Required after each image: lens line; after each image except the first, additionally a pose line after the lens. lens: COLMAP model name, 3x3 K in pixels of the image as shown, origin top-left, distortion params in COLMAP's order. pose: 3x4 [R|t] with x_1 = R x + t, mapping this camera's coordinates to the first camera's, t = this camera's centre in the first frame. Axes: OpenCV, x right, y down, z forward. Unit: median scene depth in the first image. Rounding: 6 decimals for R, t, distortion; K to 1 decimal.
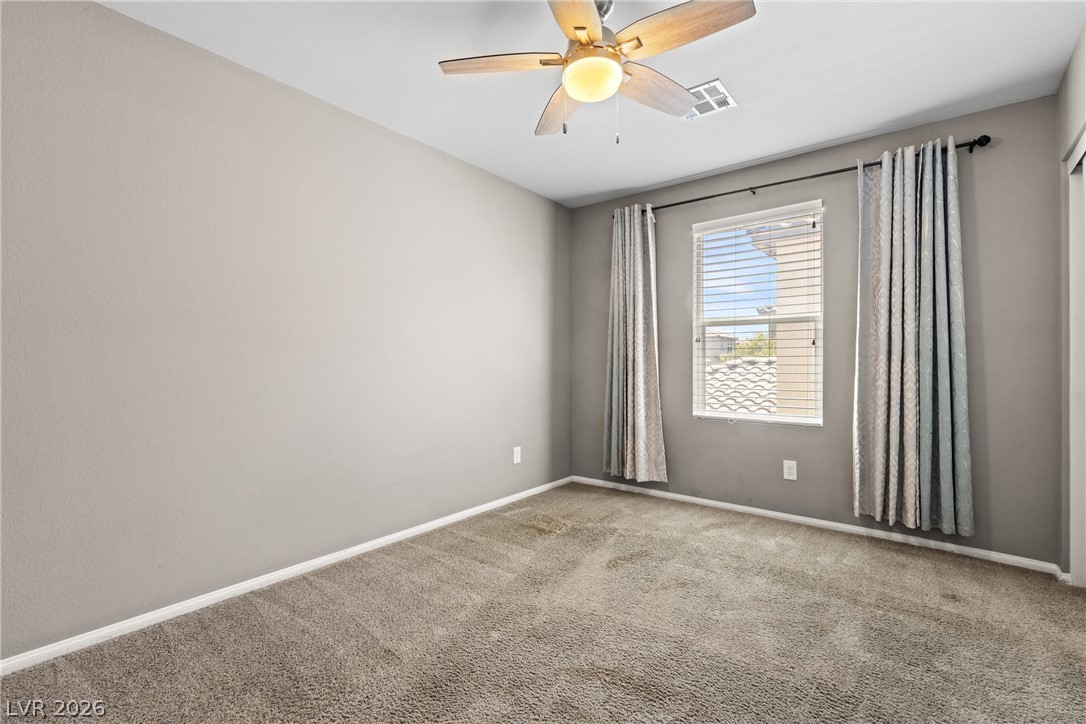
lens RADIAL K [[496.0, 0, 548.4], [0, 496.0, 360.2], [0, 0, 1]] dist [0.010567, -0.002225]
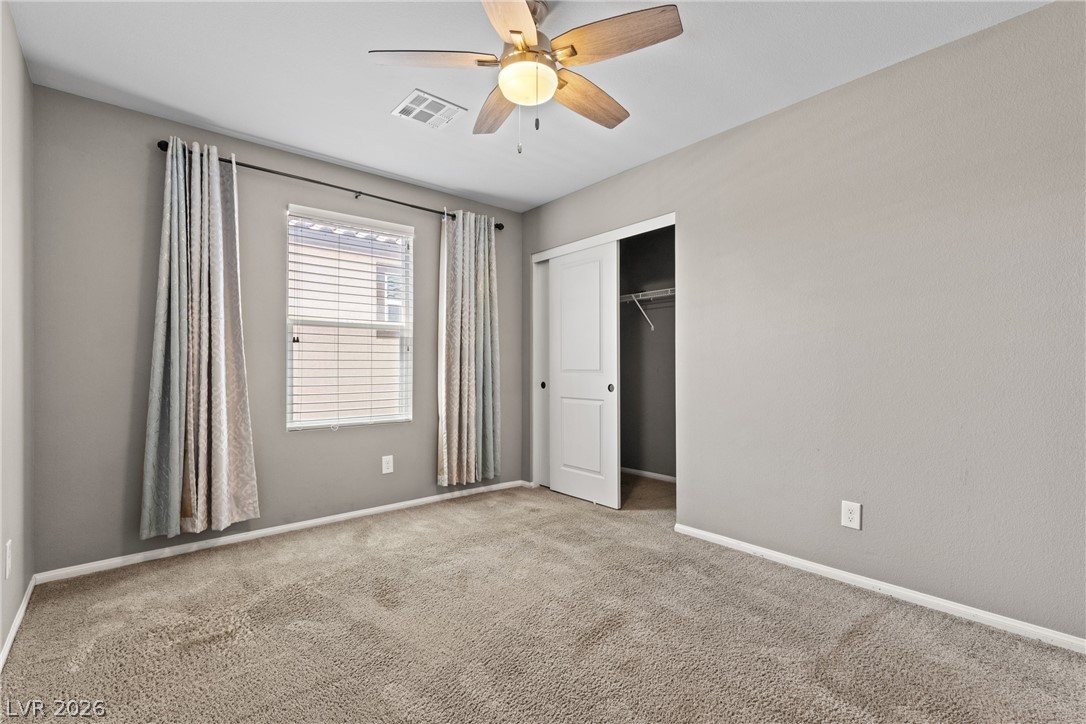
lens RADIAL K [[496.0, 0, 549.1], [0, 496.0, 365.8], [0, 0, 1]] dist [0.010567, -0.002225]
pose [[0.163540, 0.001274, 0.986536, -0.580513], [-0.003759, 0.999993, -0.000669, 0.003542], [-0.986530, -0.003599, 0.163544, 0.513303]]
